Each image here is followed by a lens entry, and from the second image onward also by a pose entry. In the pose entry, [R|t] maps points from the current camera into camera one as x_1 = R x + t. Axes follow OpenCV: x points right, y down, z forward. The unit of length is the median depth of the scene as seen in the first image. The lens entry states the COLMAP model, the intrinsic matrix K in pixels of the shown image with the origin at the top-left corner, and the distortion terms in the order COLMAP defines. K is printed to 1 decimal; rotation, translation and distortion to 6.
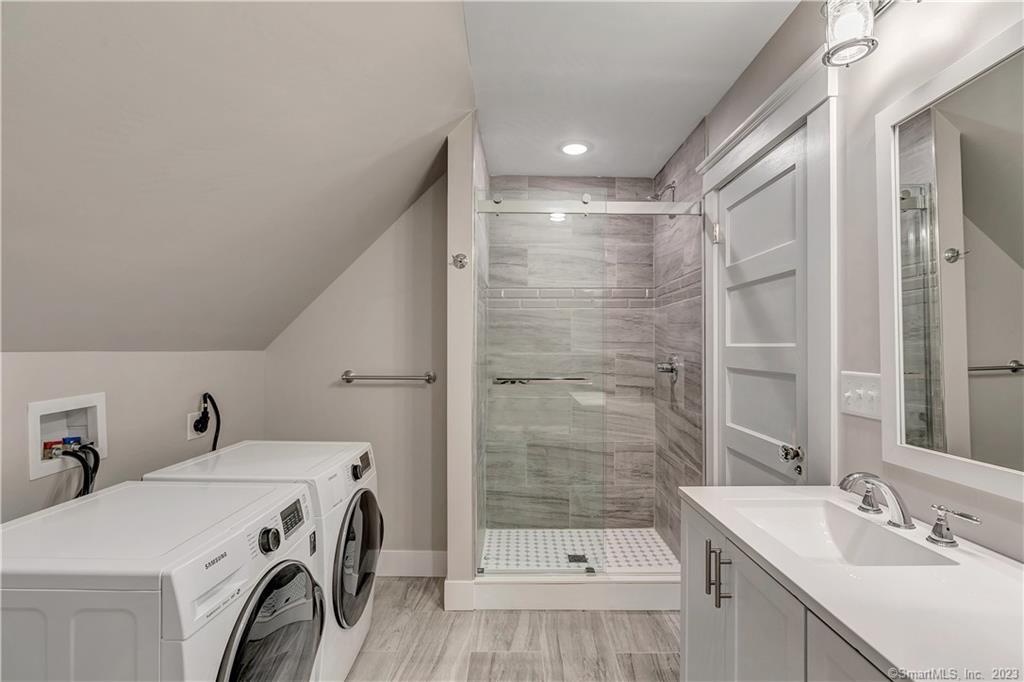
lens RADIAL K [[495.4, 0, 515.1], [0, 495.4, 347.1], [0, 0, 1]] dist [-0.003298, -0.000673]
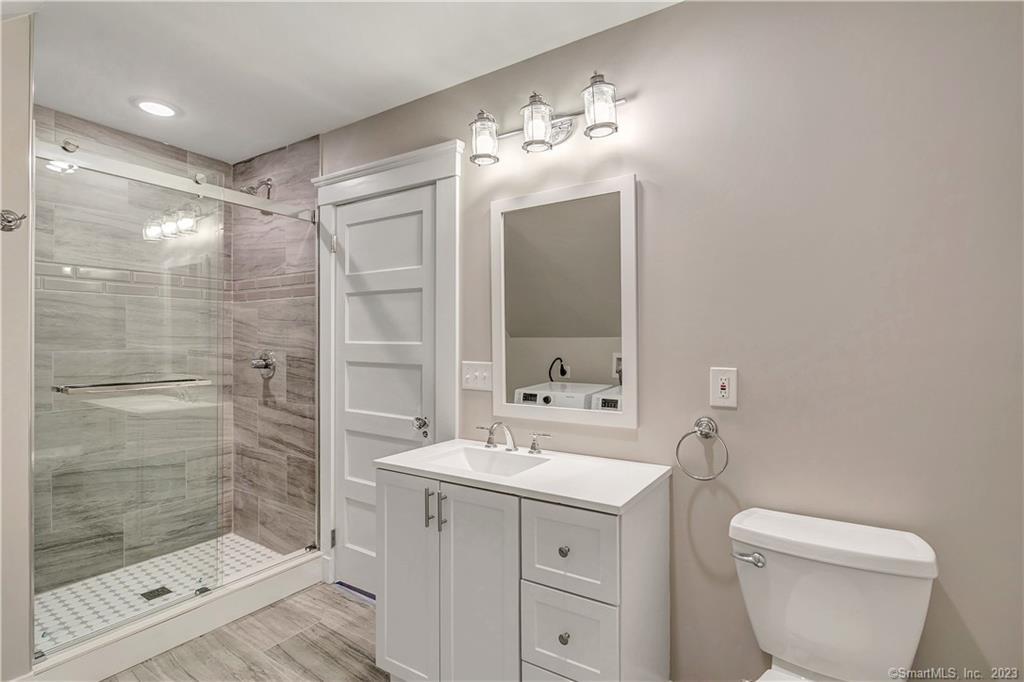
lens RADIAL K [[490.2, 0, 531.5], [0, 490.2, 341.5], [0, 0, 1]] dist [-0.000447, -0.000428]
pose [[0.535873, 0.001630, 0.844297, -0.245209], [-0.004489, 0.999990, 0.000919, -0.006933], [-0.844287, -0.004282, 0.535874, 0.012553]]
